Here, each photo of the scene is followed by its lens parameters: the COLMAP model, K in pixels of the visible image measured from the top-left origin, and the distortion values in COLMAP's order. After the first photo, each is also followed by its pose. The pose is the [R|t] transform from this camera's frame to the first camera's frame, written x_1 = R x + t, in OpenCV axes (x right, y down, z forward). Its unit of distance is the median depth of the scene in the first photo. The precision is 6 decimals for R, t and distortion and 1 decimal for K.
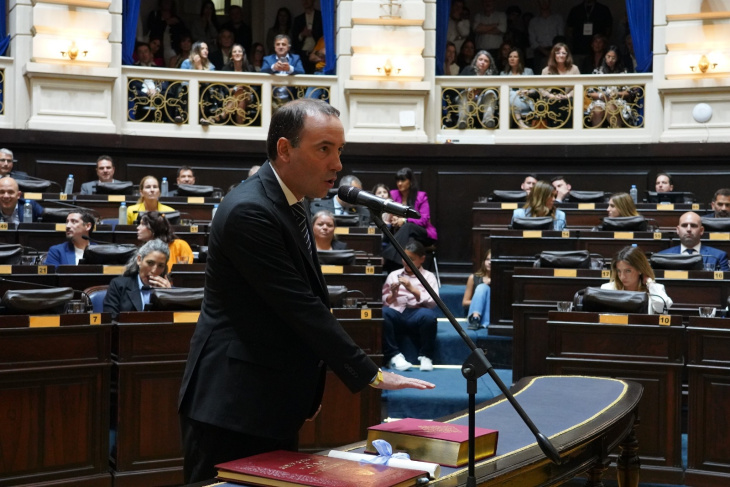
lens RADIAL K [[1047.0, 0, 368.3], [0, 1047.0, 242.4], [0, 0, 1]] dist [0.030452, 0.003408]
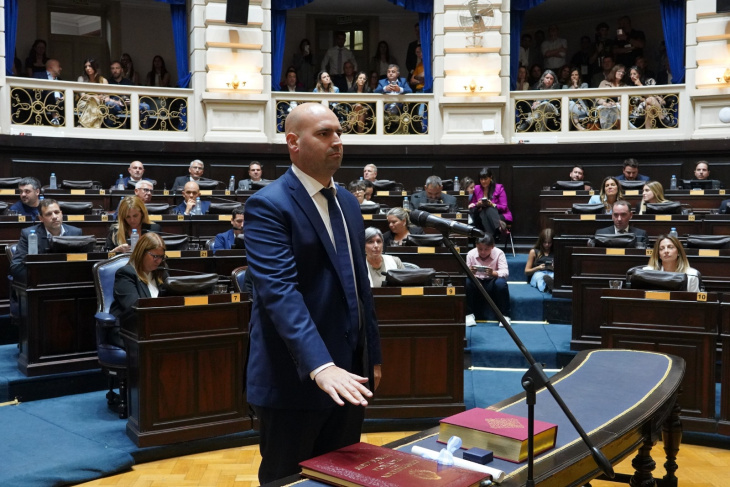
lens RADIAL K [[762.3, 0, 367.0], [0, 762.3, 242.9], [0, 0, 1]] dist [-0.025255, 0.012104]
pose [[0.991874, -0.008618, -0.126931, 0.007367], [0.013687, 0.999141, 0.039119, -0.012770], [0.126485, -0.040539, 0.991140, 0.048889]]
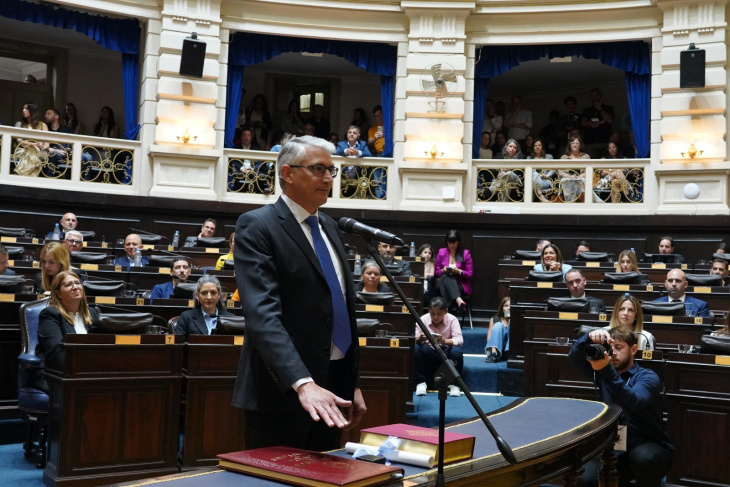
lens RADIAL K [[827.6, 0, 367.1], [0, 827.6, 241.4], [0, 0, 1]] dist [-0.002086, 0.000685]
pose [[0.996792, 0.017844, -0.078022, 0.019650], [-0.023138, 0.997451, -0.067493, 0.008563], [0.076619, 0.069082, 0.994664, 0.022638]]
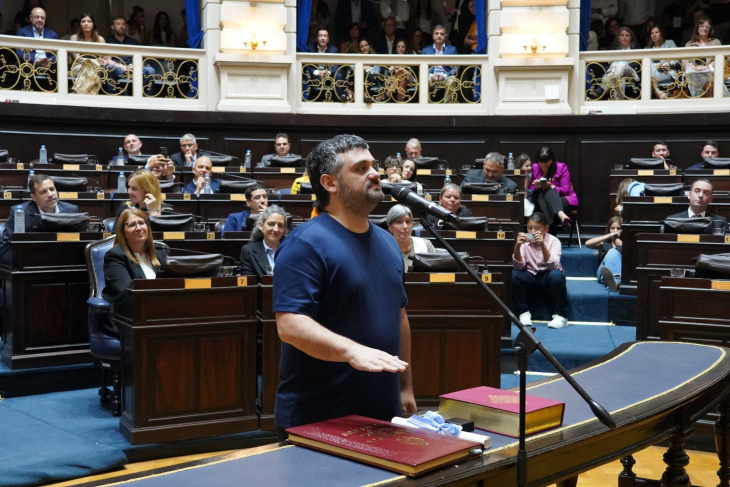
lens RADIAL K [[925.7, 0, 367.6], [0, 925.7, 243.5], [0, 0, 1]] dist [0.010399, -0.000677]
pose [[0.983150, 0.002255, -0.182788, 0.026513], [0.005858, 0.999022, 0.043829, -0.005258], [0.182708, -0.044161, 0.982175, 0.018038]]
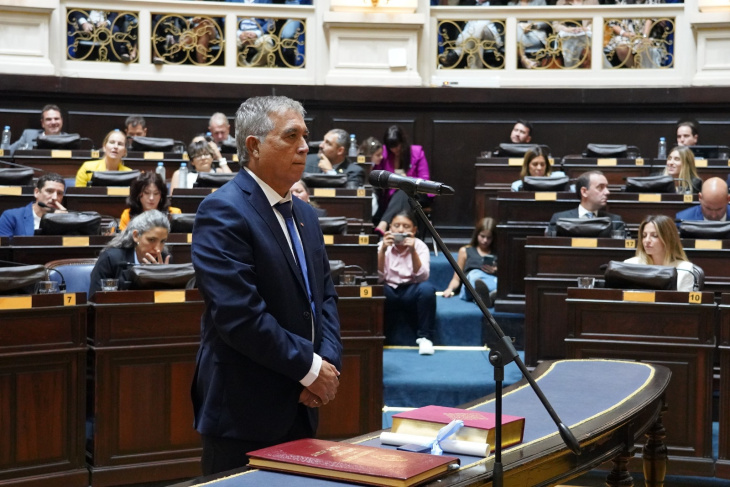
lens RADIAL K [[1284.7, 0, 369.2], [0, 1284.7, 243.0], [0, 0, 1]] dist [0.035797, 0.070242]
pose [[0.999662, -0.003002, 0.025831, -0.014070], [0.002002, 0.999251, 0.038637, -0.008278], [-0.025927, -0.038573, 0.998919, -0.052000]]
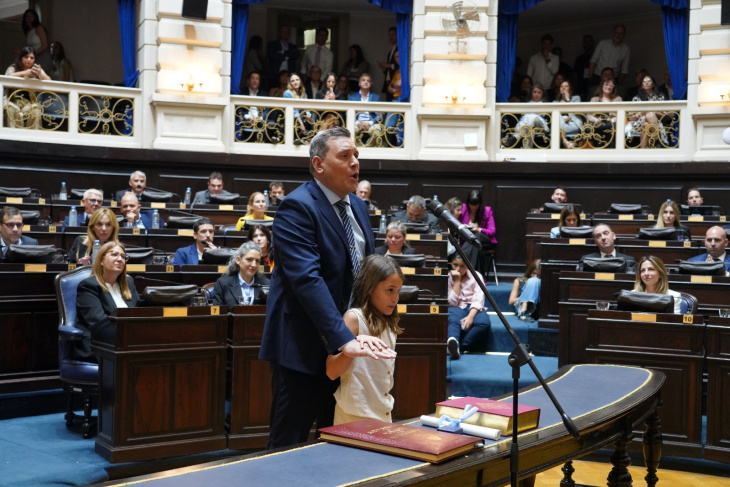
lens RADIAL K [[918.1, 0, 368.5], [0, 918.1, 243.1], [0, 0, 1]] dist [0.041094, -0.007739]
pose [[0.997302, 0.010343, -0.072682, -0.000880], [-0.010182, 0.999945, 0.002586, -0.005143], [0.072705, -0.001839, 0.997352, -0.030902]]
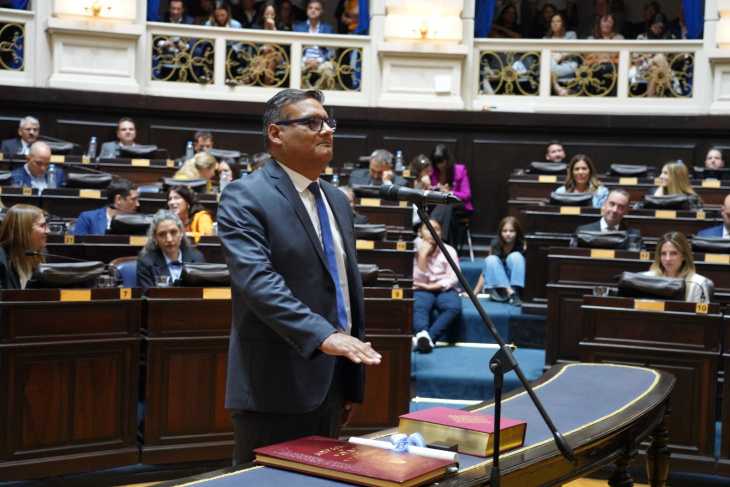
lens RADIAL K [[1115.1, 0, 371.8], [0, 1115.1, 243.5], [0, 0, 1]] dist [0.027428, 0.053784]
pose [[0.999495, 0.023030, -0.021875, -0.002057], [-0.022227, 0.999095, 0.036266, -0.008376], [0.022691, -0.035761, 0.999103, -0.023816]]
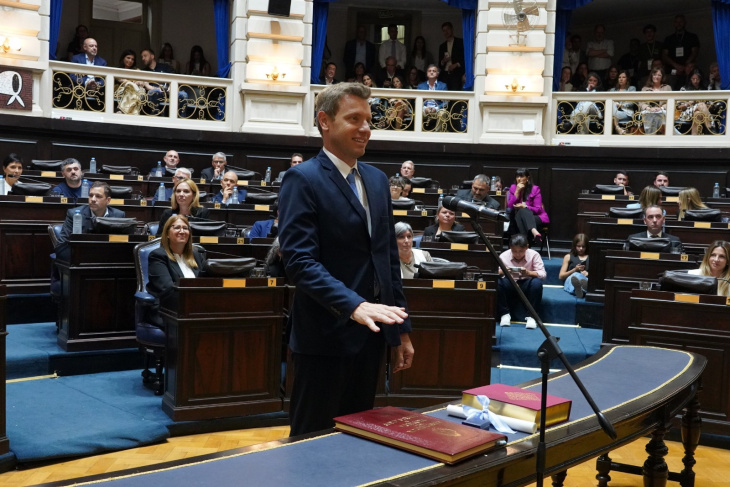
lens RADIAL K [[792.2, 0, 367.1], [0, 792.2, 242.9], [0, 0, 1]] dist [-0.010675, -0.001367]
pose [[0.985308, 0.031472, -0.167865, 0.010563], [-0.025557, 0.998978, 0.037283, -0.007611], [0.168867, -0.032445, 0.985105, 0.019545]]
